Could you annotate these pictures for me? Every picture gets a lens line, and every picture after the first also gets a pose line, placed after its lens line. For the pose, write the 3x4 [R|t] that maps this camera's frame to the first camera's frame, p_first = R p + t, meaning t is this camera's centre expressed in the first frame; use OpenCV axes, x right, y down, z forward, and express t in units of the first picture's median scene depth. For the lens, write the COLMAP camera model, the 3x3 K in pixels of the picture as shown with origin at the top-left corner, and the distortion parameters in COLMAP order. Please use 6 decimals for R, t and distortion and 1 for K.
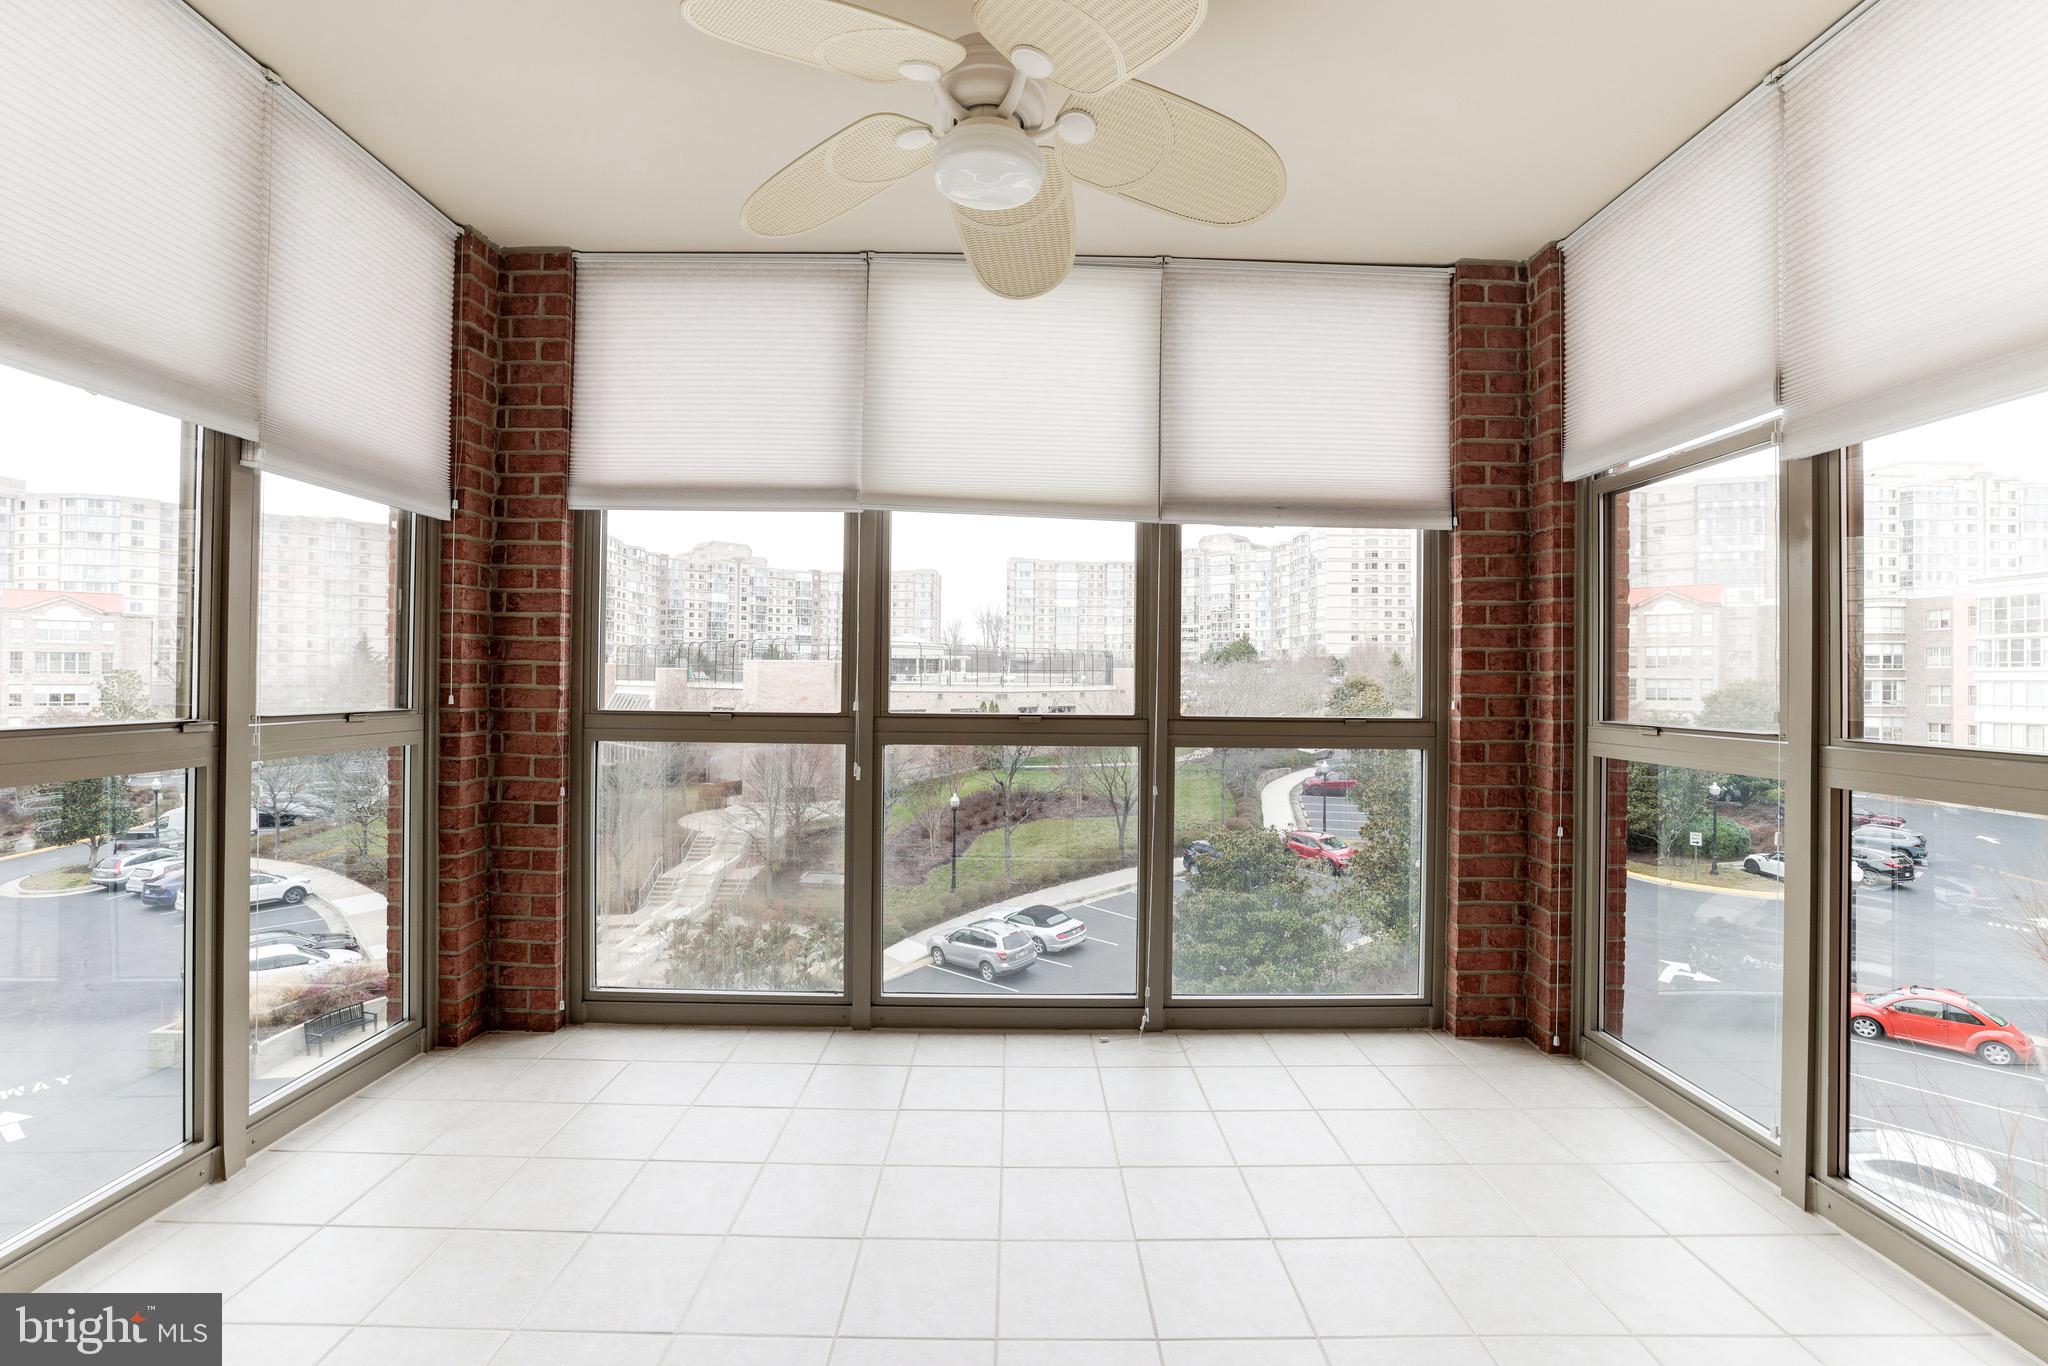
lens RADIAL K [[886.4, 0, 1024.4], [0, 886.4, 677.3], [0, 0, 1]] dist [-0.024015, 0.010580]
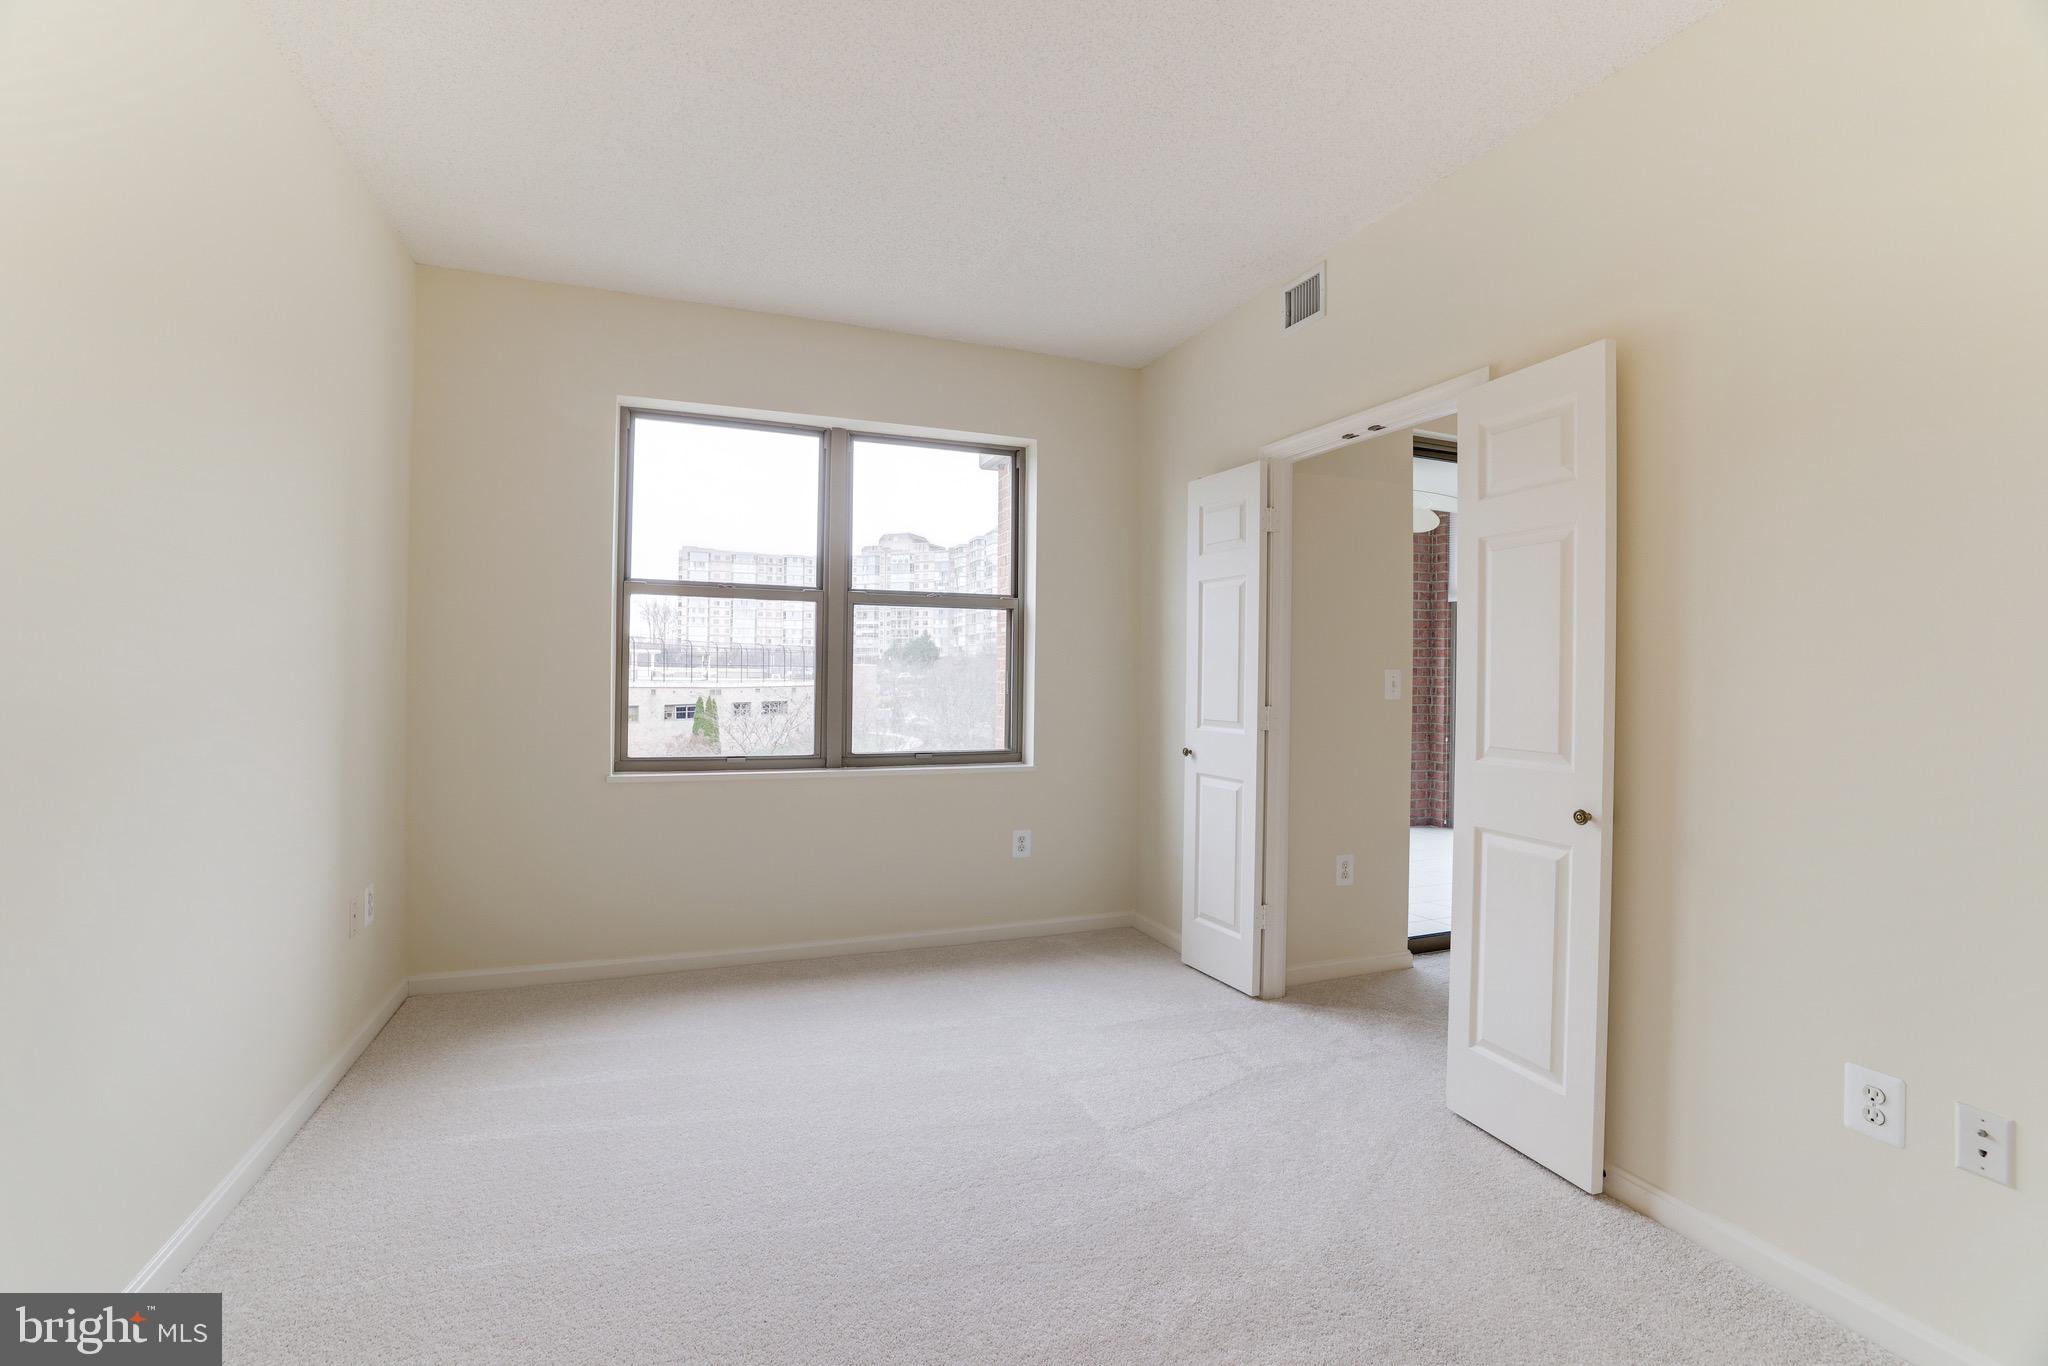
lens RADIAL K [[886.4, 0, 1023.7], [0, 886.4, 672.9], [0, 0, 1]] dist [-0.024015, 0.010580]
pose [[0.932475, 0.001736, 0.361231, -1.373826], [-0.001849, 0.999998, -0.000034, -0.014205], [-0.361230, -0.000637, 0.932477, -0.881843]]
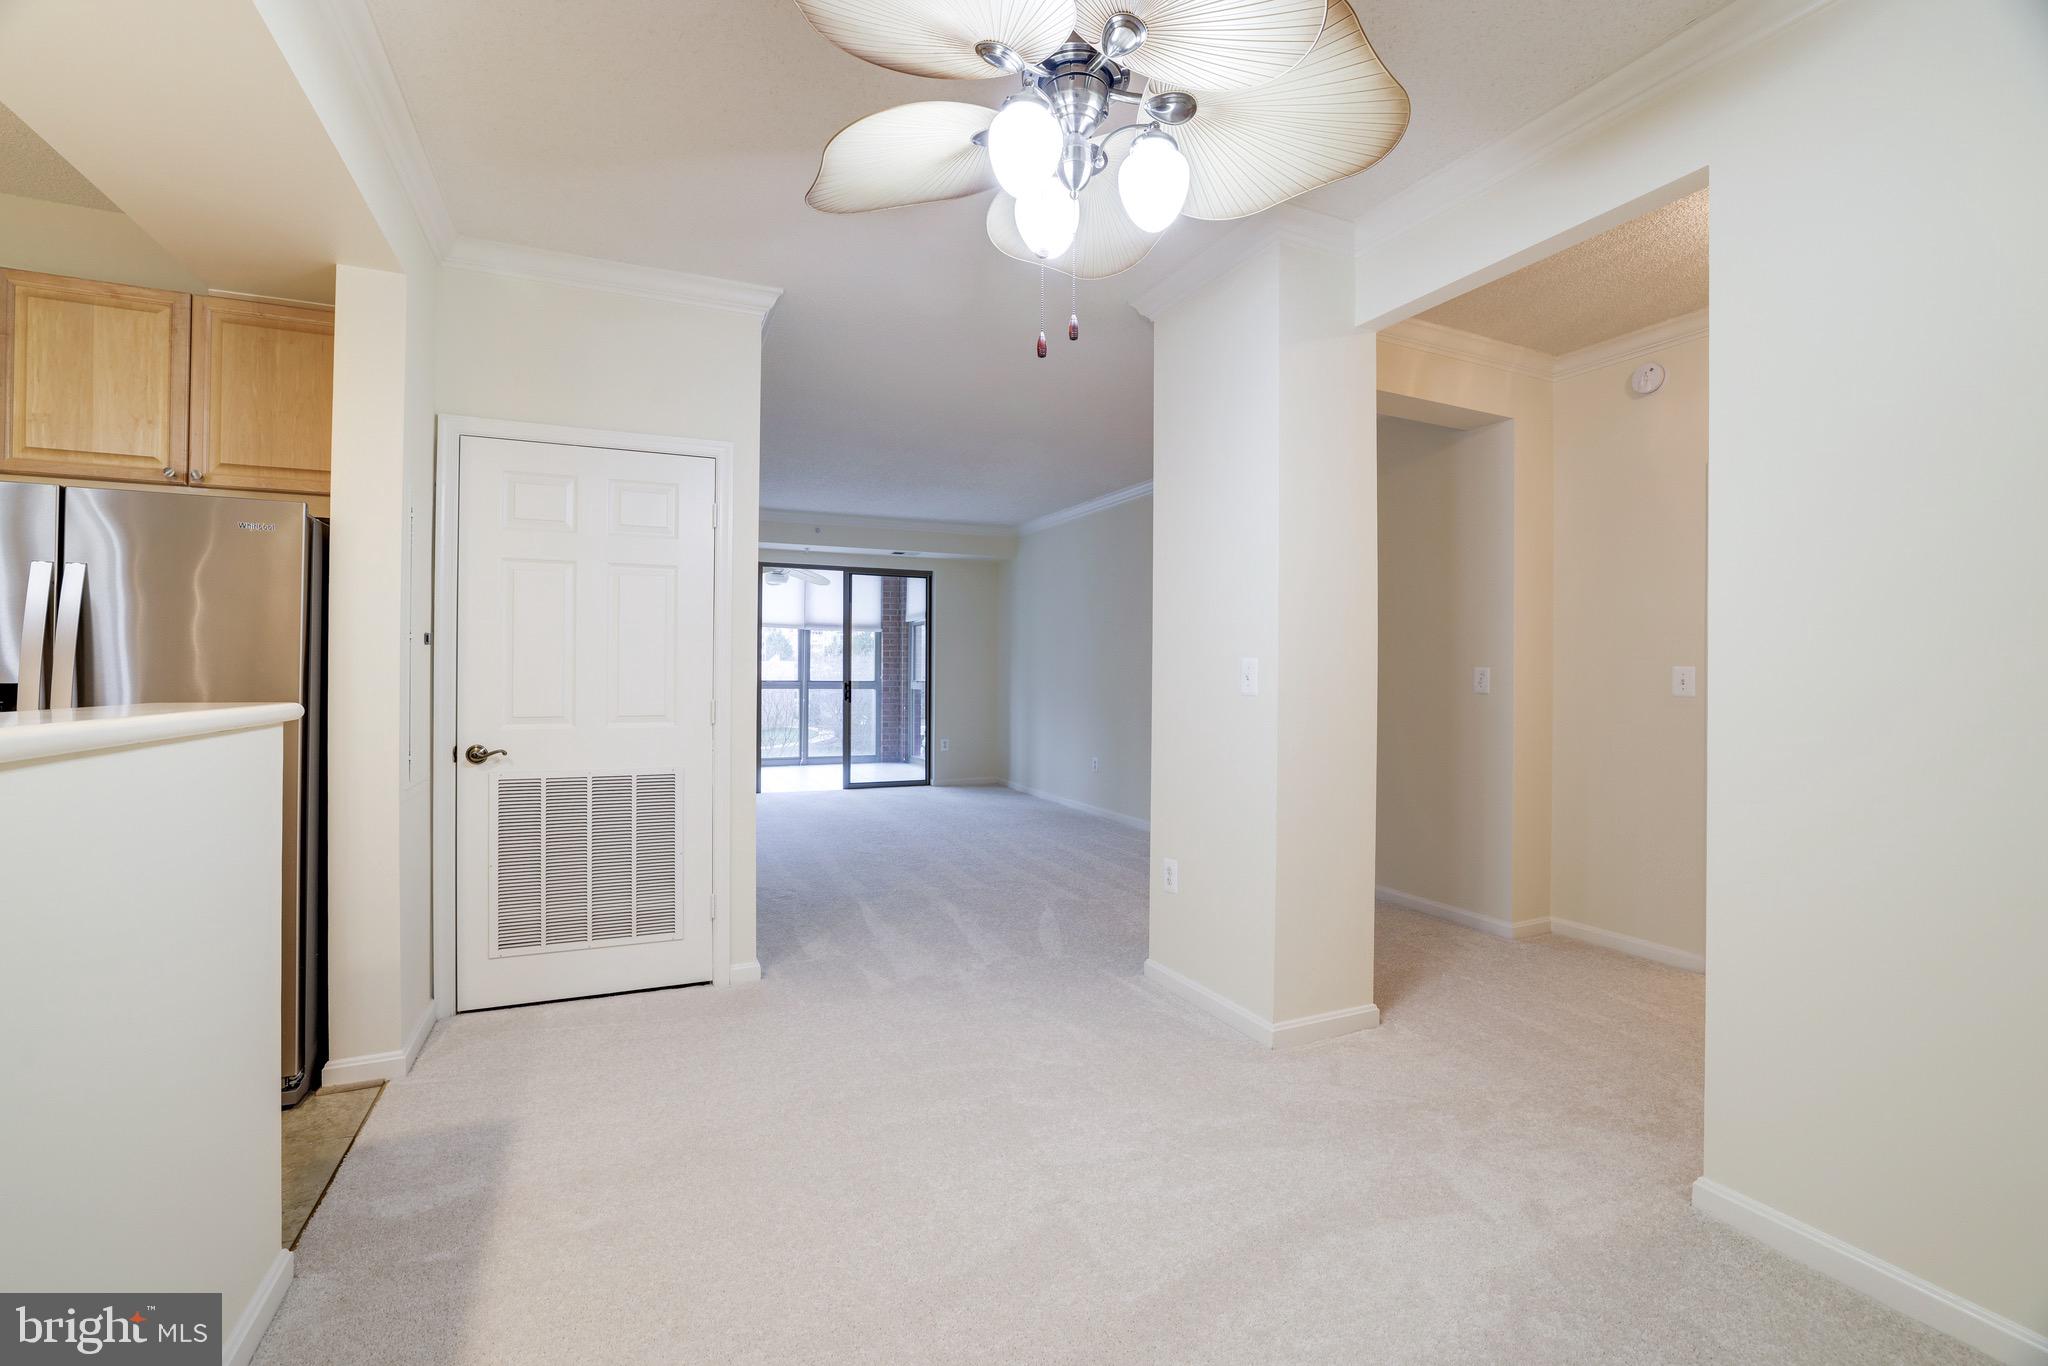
lens RADIAL K [[886.4, 0, 1009.2], [0, 886.4, 671.0], [0, 0, 1]] dist [-0.024015, 0.010580]
pose [[0.919484, -0.001349, 0.393126, -0.527329], [0.000718, 0.999998, 0.001752, -0.003082], [-0.393127, -0.001329, 0.919483, -2.797399]]
